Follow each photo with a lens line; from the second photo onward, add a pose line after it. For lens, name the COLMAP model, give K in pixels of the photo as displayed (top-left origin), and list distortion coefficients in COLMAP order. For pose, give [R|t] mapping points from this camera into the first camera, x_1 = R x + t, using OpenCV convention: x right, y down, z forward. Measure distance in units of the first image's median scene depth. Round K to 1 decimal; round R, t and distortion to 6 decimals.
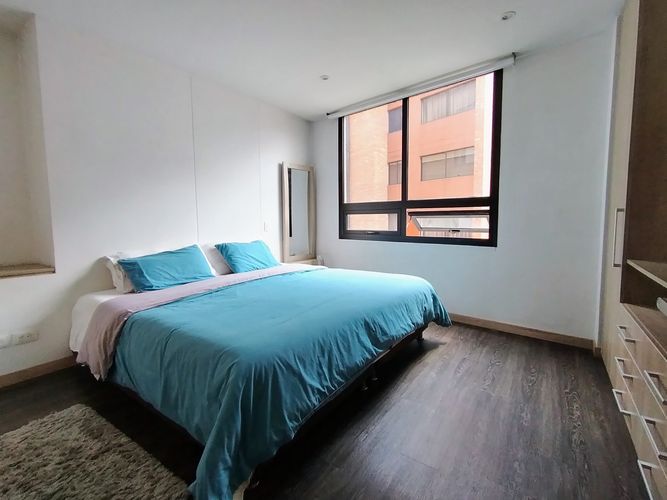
lens RADIAL K [[308.0, 0, 338.1], [0, 308.0, 246.1], [0, 0, 1]] dist [-0.004884, 0.000482]
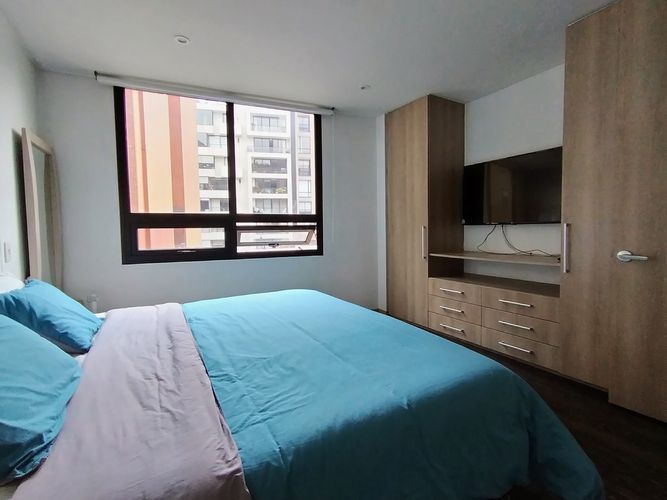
lens RADIAL K [[308.0, 0, 334.6], [0, 308.0, 250.9], [0, 0, 1]] dist [-0.004884, 0.000482]
pose [[0.427115, -0.063613, 0.901957, -0.497151], [0.089437, 0.995603, 0.027865, -0.037938], [-0.899763, 0.068767, 0.430927, 0.350582]]
